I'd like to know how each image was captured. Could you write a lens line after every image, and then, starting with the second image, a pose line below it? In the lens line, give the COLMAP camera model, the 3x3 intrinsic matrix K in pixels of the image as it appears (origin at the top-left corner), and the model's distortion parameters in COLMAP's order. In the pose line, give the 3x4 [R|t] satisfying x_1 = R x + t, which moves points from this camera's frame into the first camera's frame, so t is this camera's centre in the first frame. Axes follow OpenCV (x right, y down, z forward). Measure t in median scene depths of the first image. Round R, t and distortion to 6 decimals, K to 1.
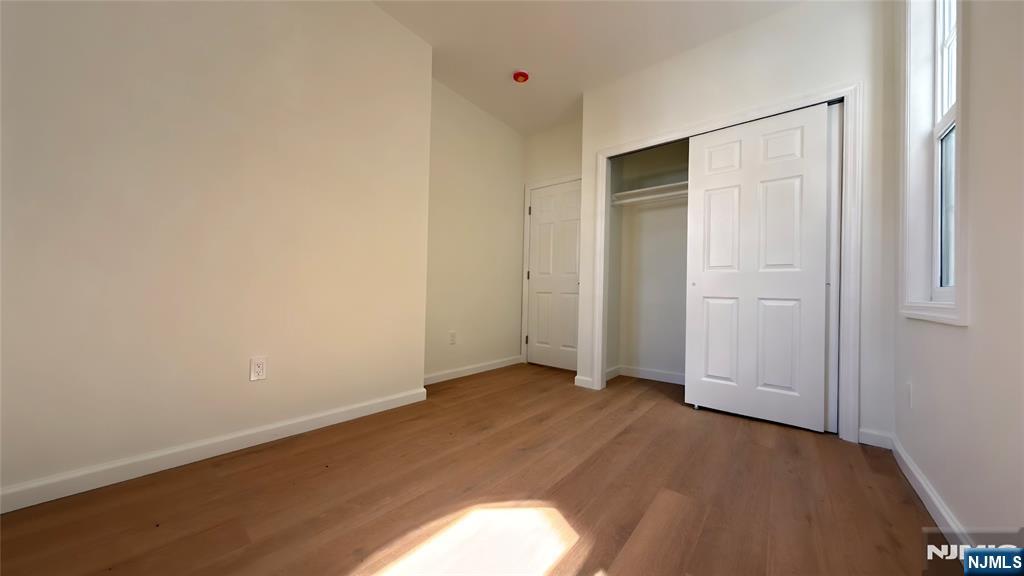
lens RADIAL K [[403.8, 0, 508.6], [0, 403.8, 290.7], [0, 0, 1]] dist [-0.000683, -0.003615]
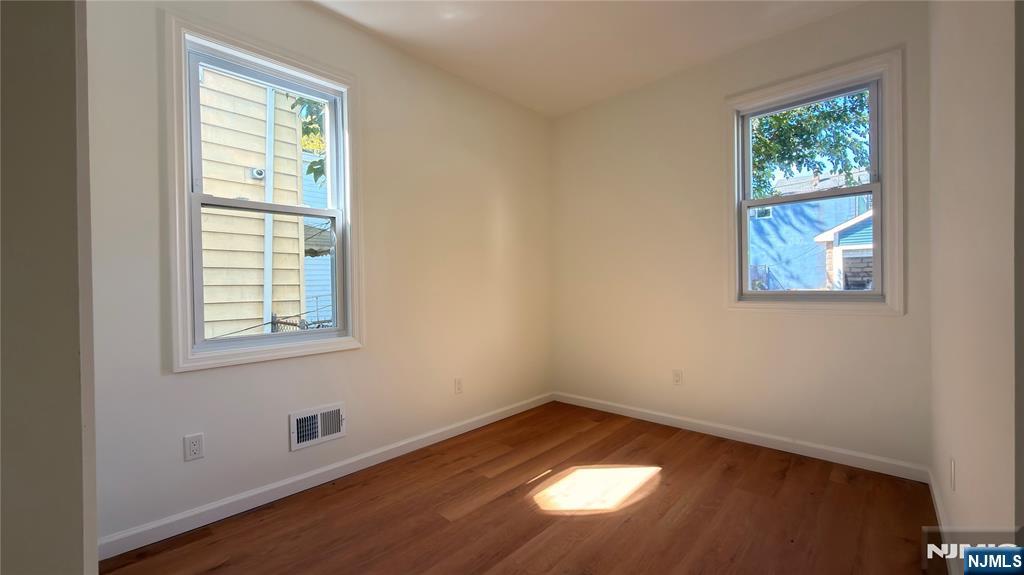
lens RADIAL K [[403.8, 0, 508.6], [0, 403.8, 290.2], [0, 0, 1]] dist [-0.000683, -0.003615]
pose [[-0.999980, 0.003062, 0.005613, 0.226014], [0.002938, 0.999756, -0.021885, -0.111934], [-0.005678, -0.021868, -0.999745, 2.225937]]
